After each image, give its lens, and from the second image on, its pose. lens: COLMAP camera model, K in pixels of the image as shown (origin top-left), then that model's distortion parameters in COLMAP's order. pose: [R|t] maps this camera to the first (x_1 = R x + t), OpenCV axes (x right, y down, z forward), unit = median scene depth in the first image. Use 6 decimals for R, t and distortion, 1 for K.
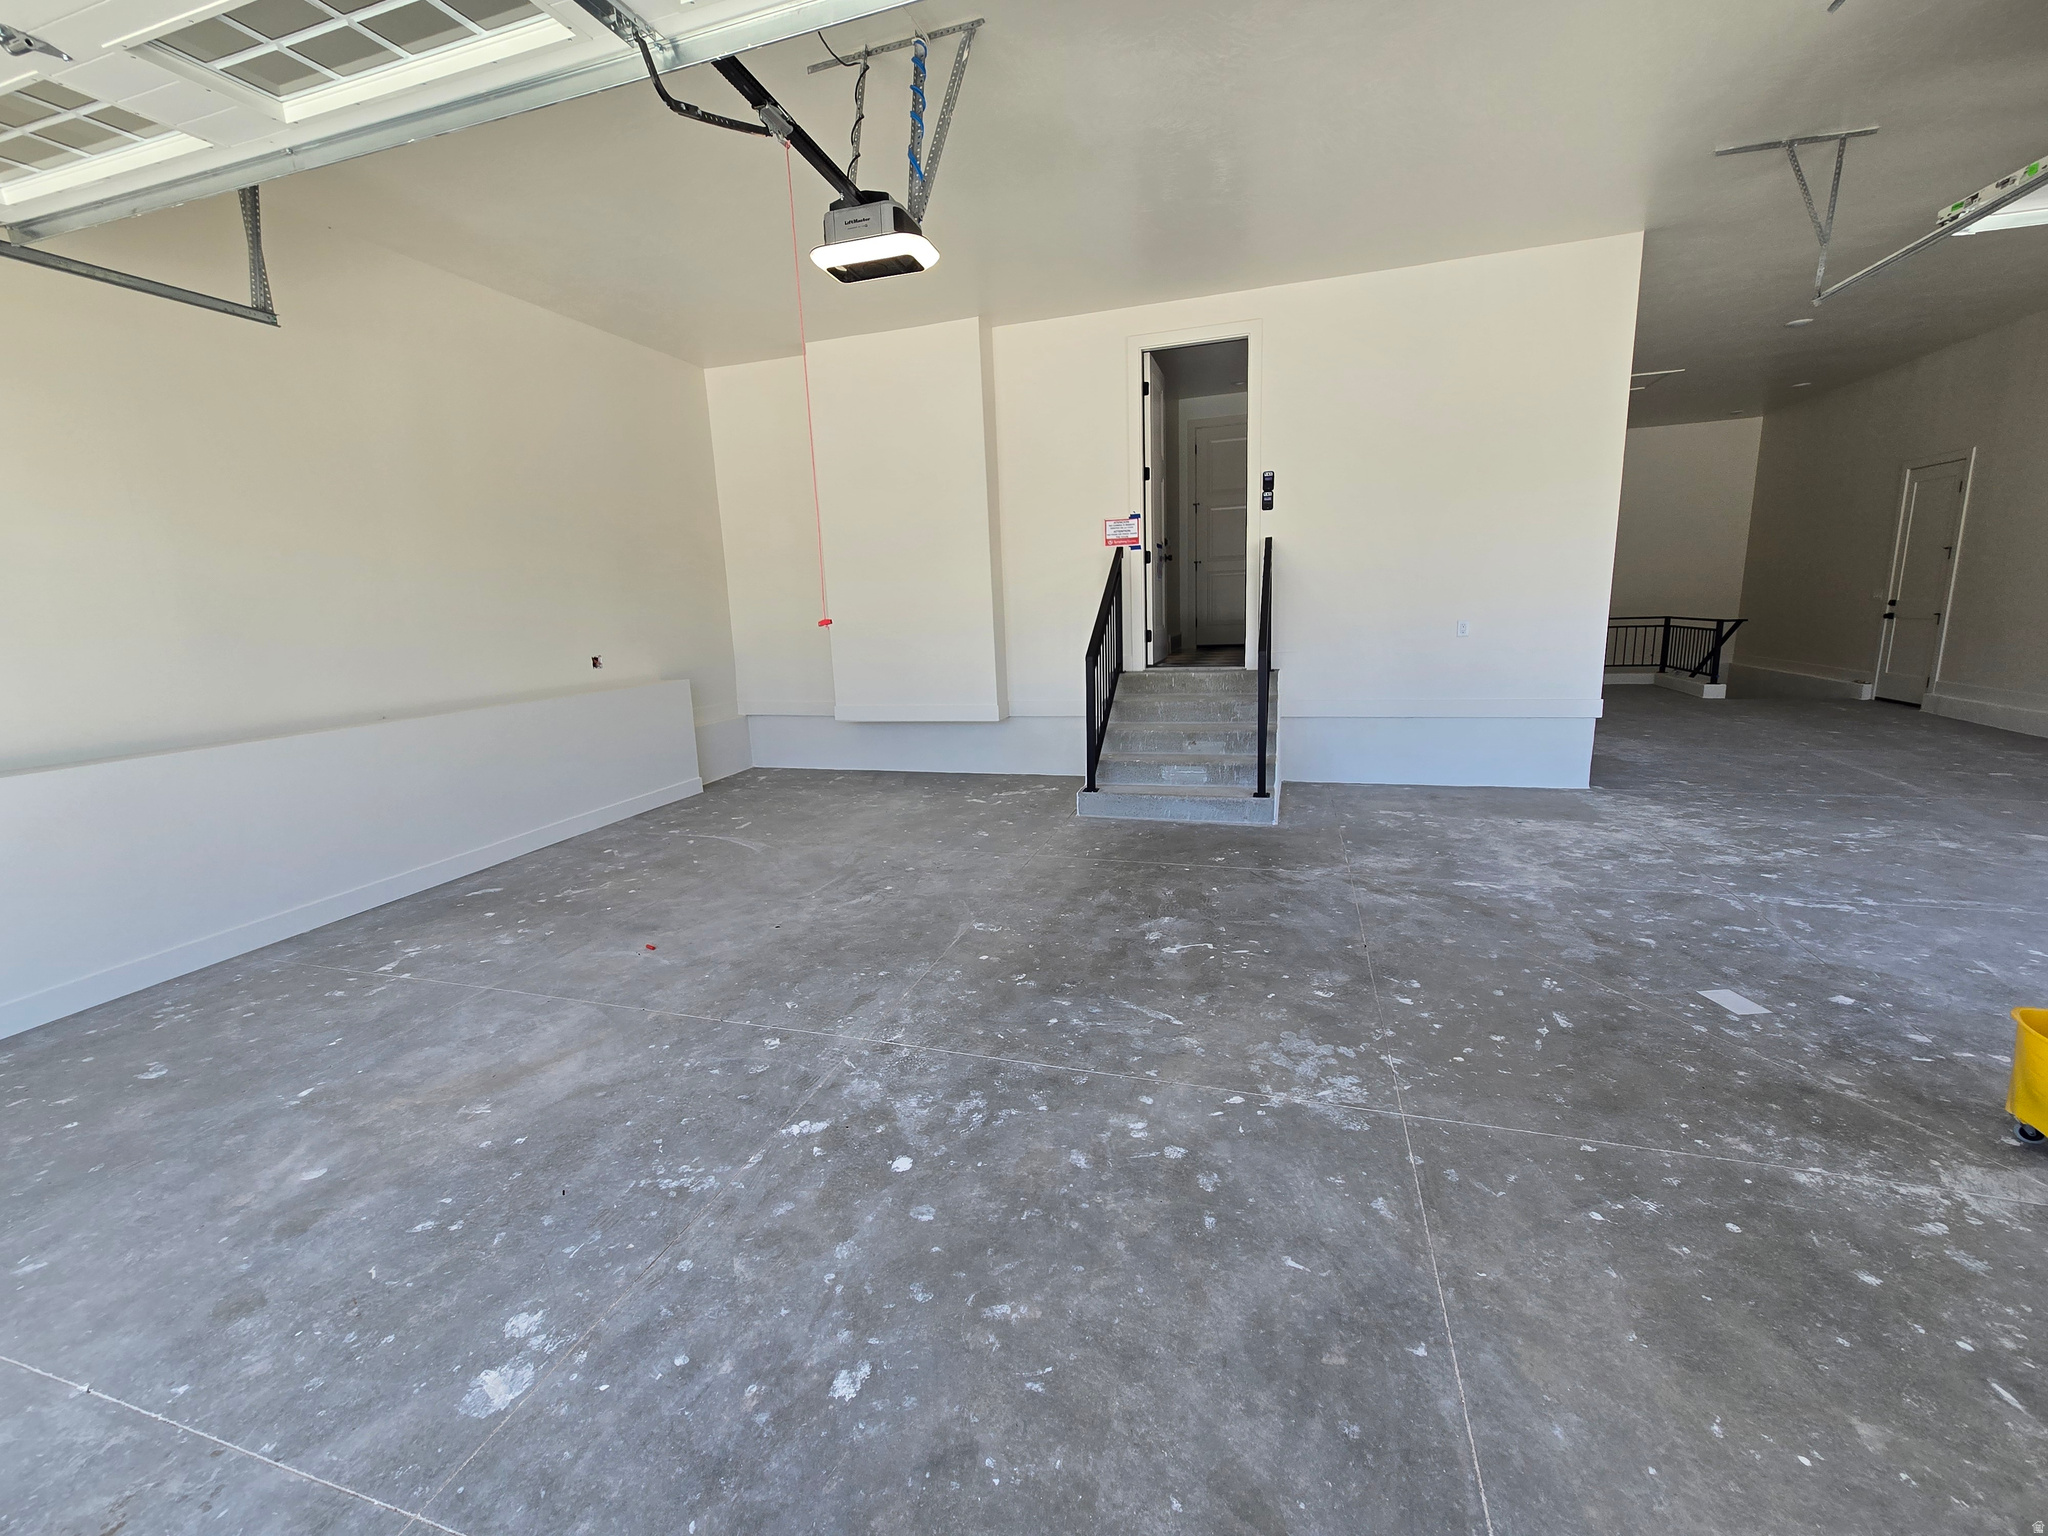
lens RADIAL K [[843.4, 0, 1018.0], [0, 843.4, 765.1], [0, 0, 1]] dist [0.000754, 0.000582]
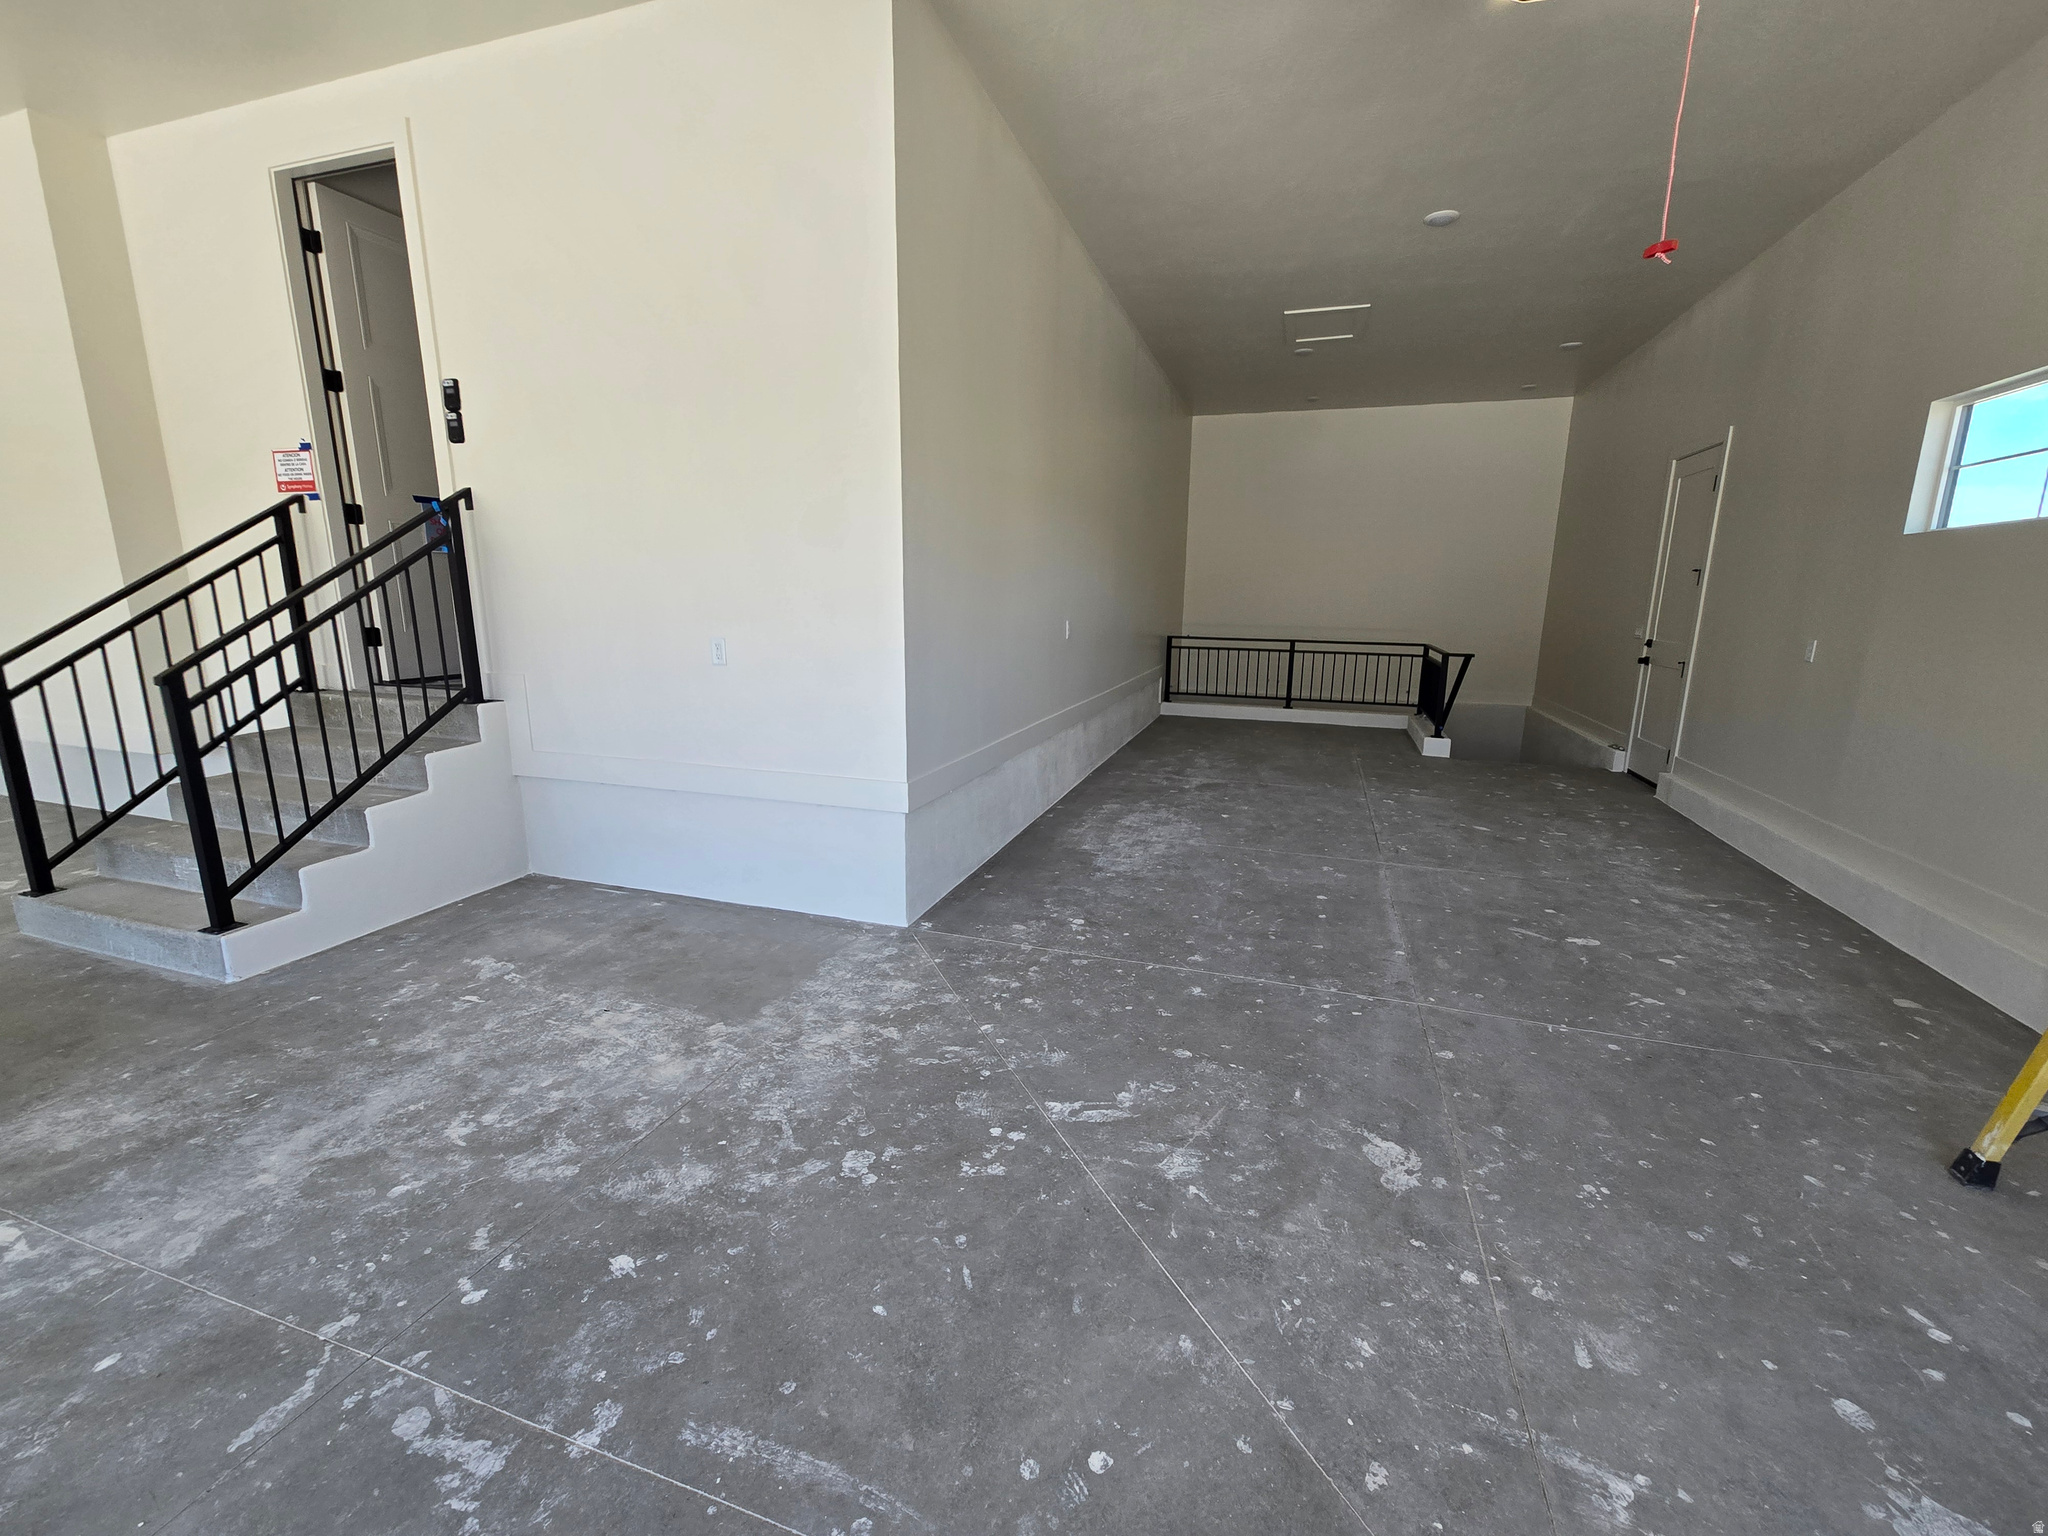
lens RADIAL K [[843.4, 0, 1031.8], [0, 843.4, 769.1], [0, 0, 1]] dist [0.000754, 0.000582]
pose [[0.998635, 0.052188, -0.001901, 0.942100], [-0.052153, 0.998524, 0.015154, -0.123090], [0.002689, -0.015034, 0.999883, 0.491224]]
